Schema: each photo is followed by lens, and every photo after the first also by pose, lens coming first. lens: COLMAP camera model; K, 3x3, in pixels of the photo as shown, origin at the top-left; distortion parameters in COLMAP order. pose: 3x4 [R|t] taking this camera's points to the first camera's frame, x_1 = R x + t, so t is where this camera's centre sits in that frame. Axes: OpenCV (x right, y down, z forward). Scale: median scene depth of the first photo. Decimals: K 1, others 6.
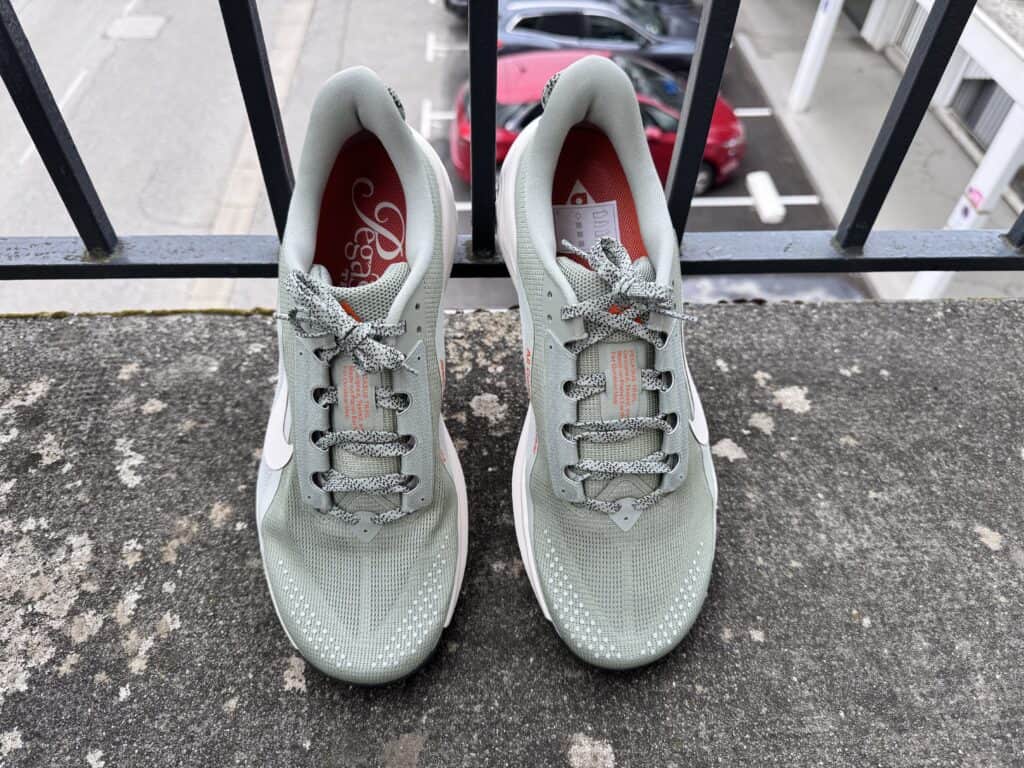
lens RADIAL K [[748.5, 0, 508.5], [0, 748.5, 378.3], [0, 0, 1]] dist [-0.019191, -0.001111]
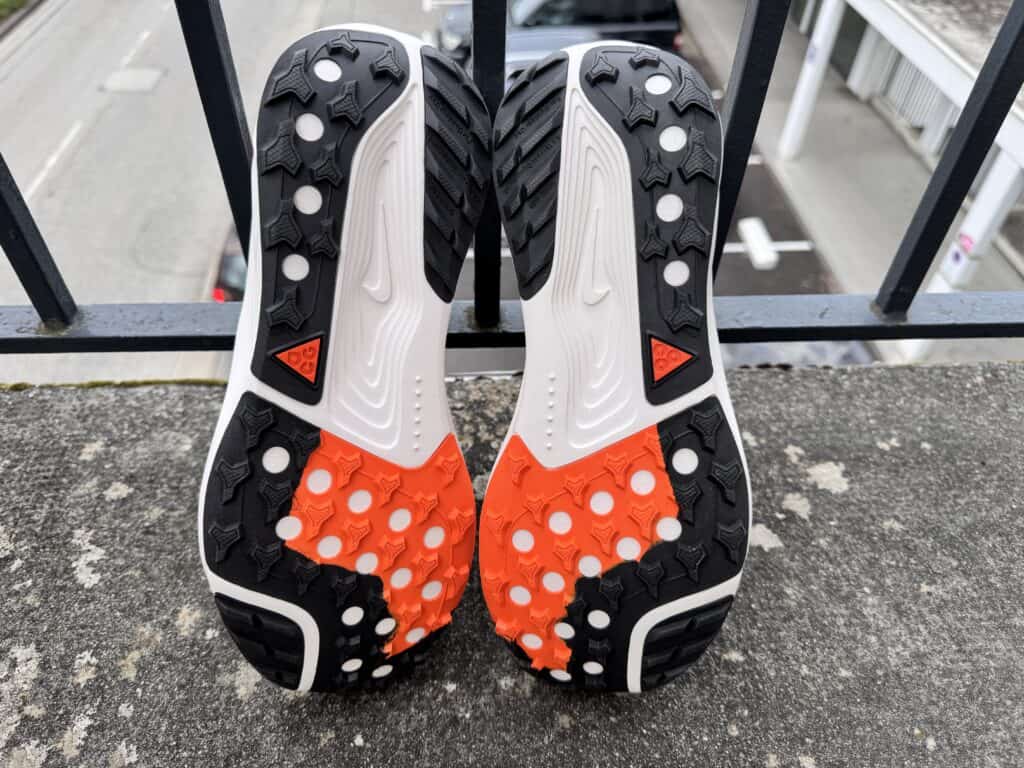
lens RADIAL K [[748.5, 0, 509.5], [0, 748.5, 387.8], [0, 0, 1]] dist [-0.019191, -0.001111]
pose [[0.999941, -0.006102, 0.009023, -0.014607], [0.006527, 0.998833, -0.047862, -0.043329], [-0.008720, 0.047918, 0.998813, 0.104255]]
